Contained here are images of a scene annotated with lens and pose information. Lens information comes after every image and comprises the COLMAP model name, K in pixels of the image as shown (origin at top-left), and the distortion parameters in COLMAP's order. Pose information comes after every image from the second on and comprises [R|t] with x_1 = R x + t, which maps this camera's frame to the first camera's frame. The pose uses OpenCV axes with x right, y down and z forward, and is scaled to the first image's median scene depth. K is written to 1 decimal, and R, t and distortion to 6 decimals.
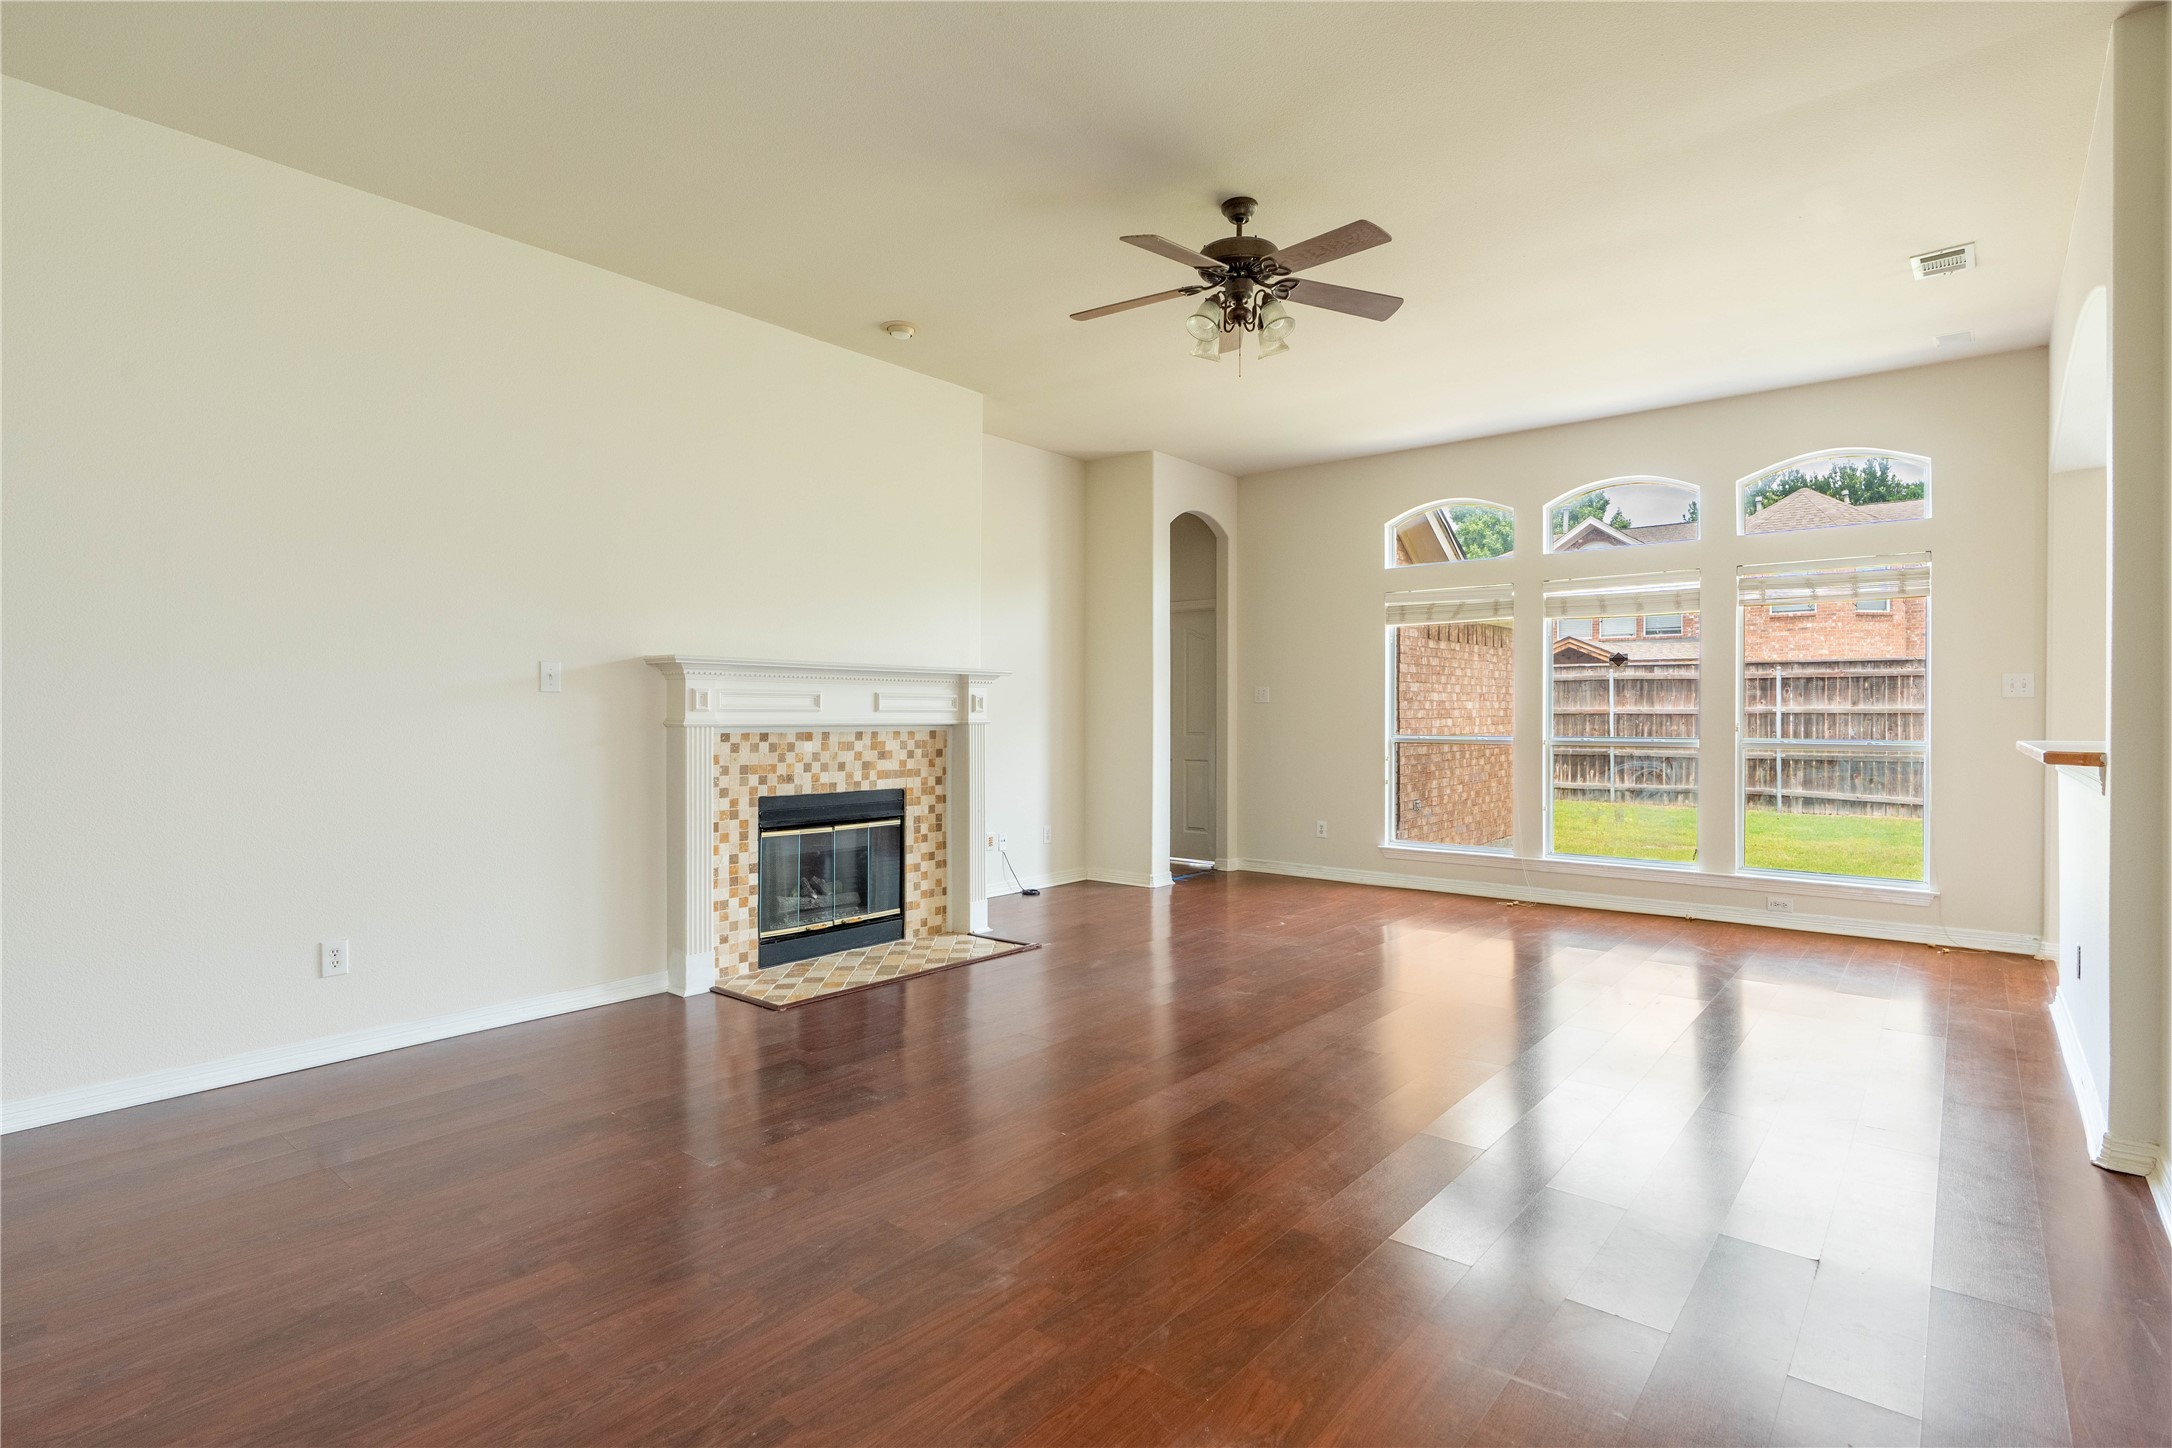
lens RADIAL K [[1057.2, 0, 1089.1], [0, 1057.2, 719.6], [0, 0, 1]] dist [-0.008830, 0.003408]
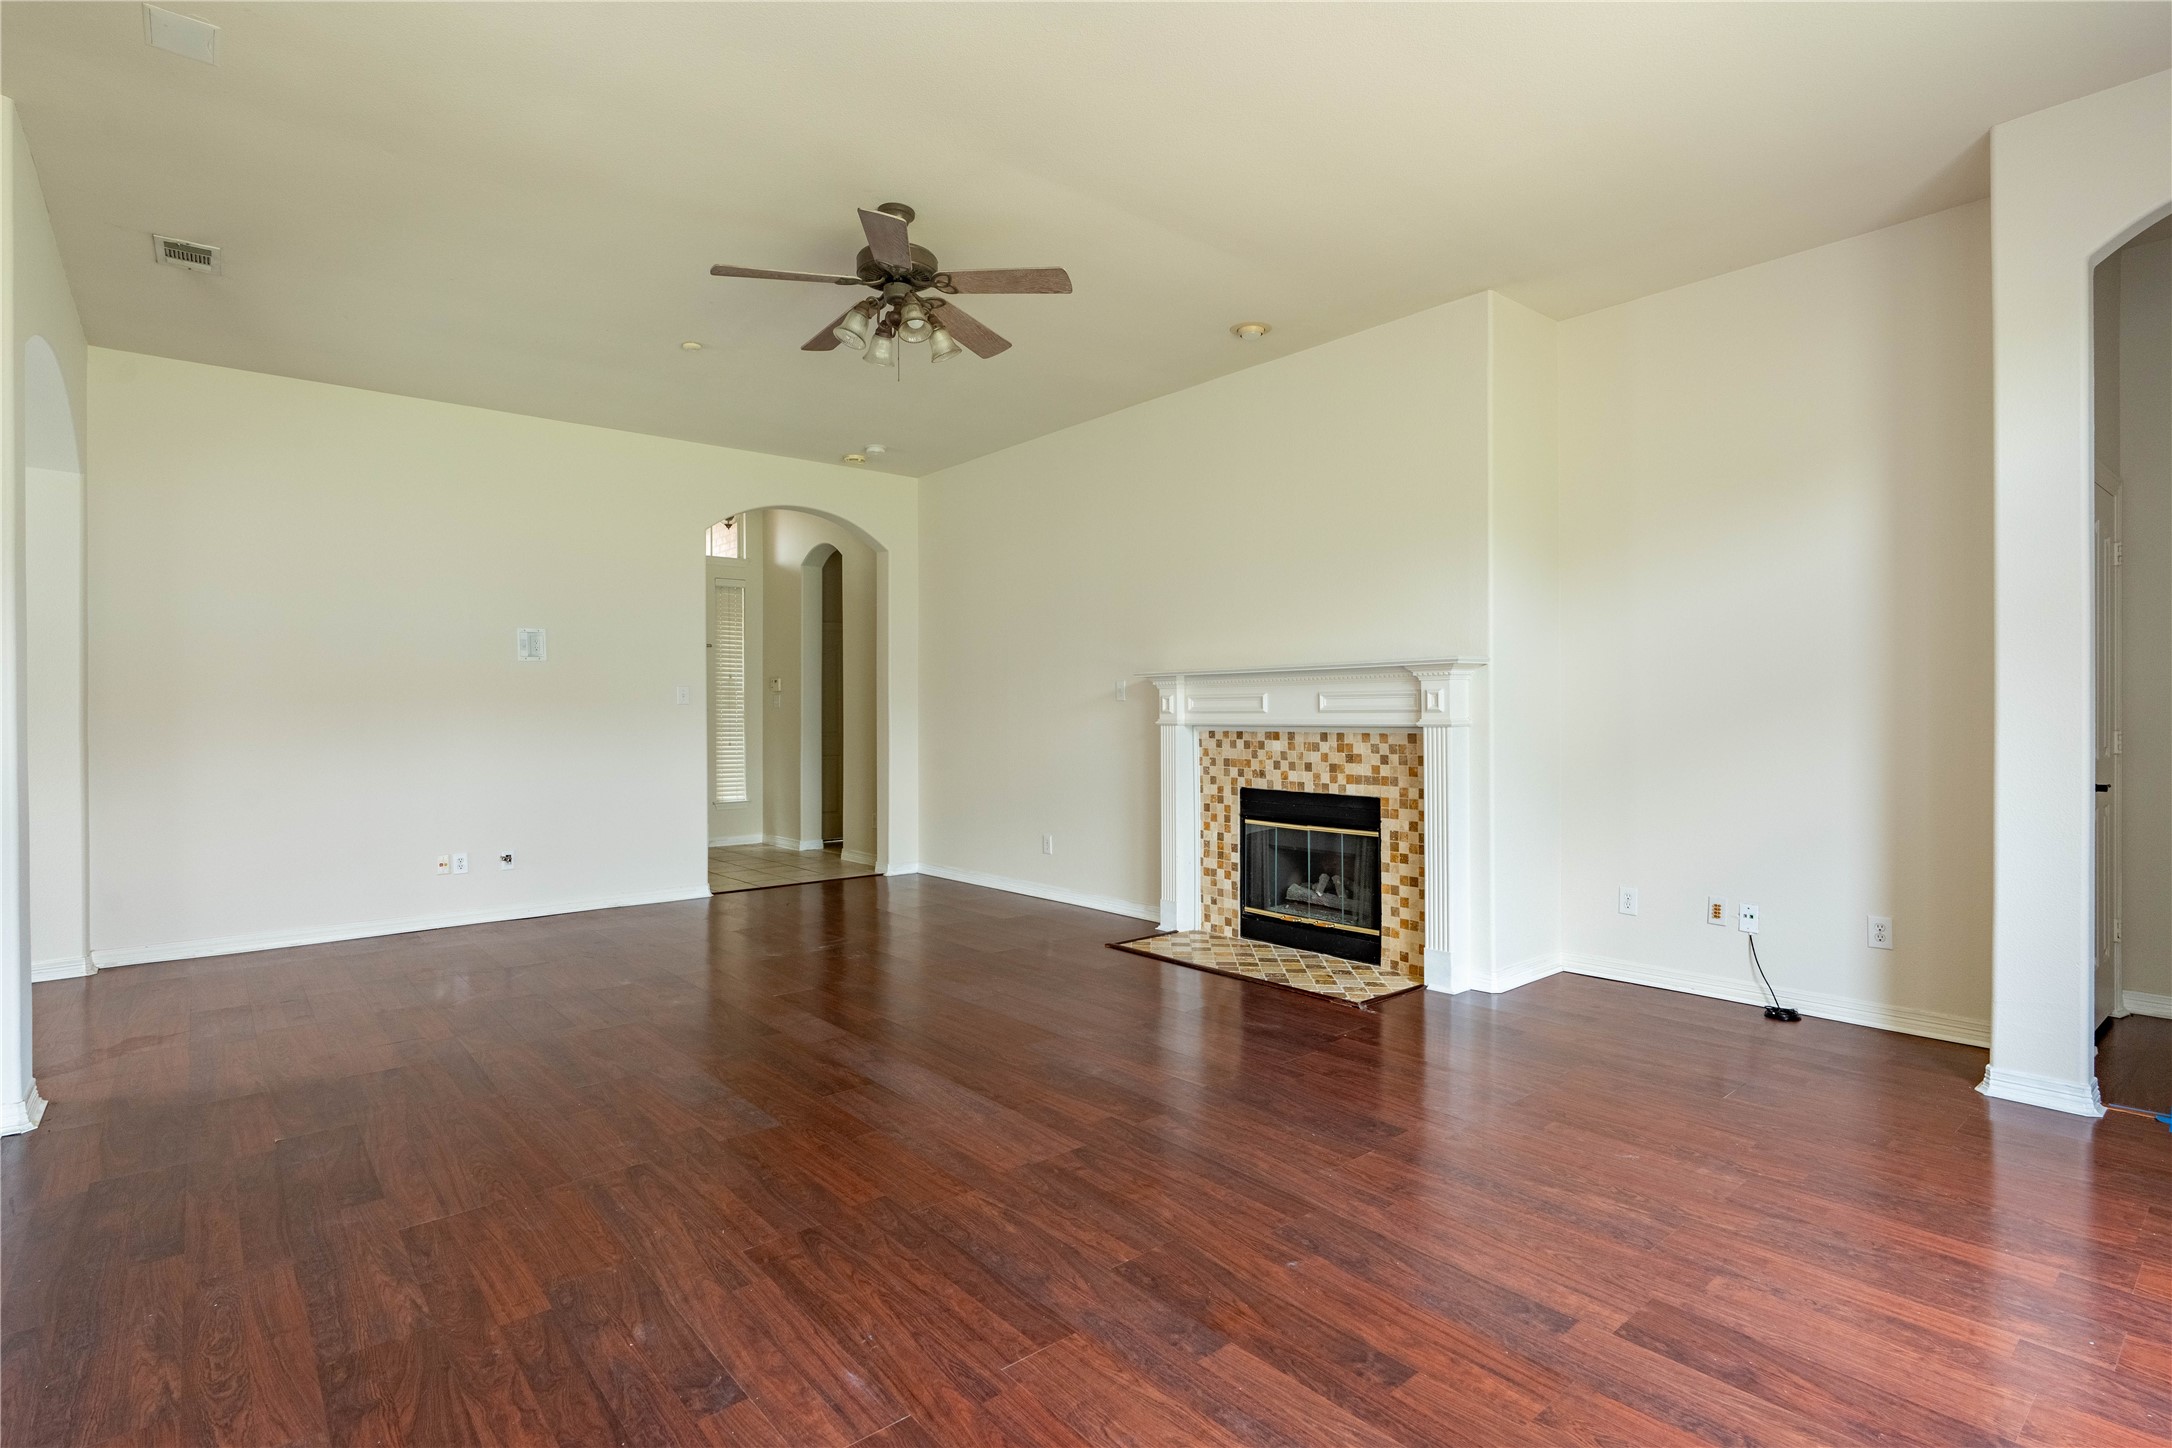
lens RADIAL K [[1057.2, 0, 1091.5], [0, 1057.2, 711.8], [0, 0, 1]] dist [-0.008830, 0.003408]
pose [[-0.171207, -0.001036, -0.985235, 0.783982], [0.002629, 0.999995, -0.001508, -0.006959], [0.985232, -0.002849, -0.171204, 0.960194]]
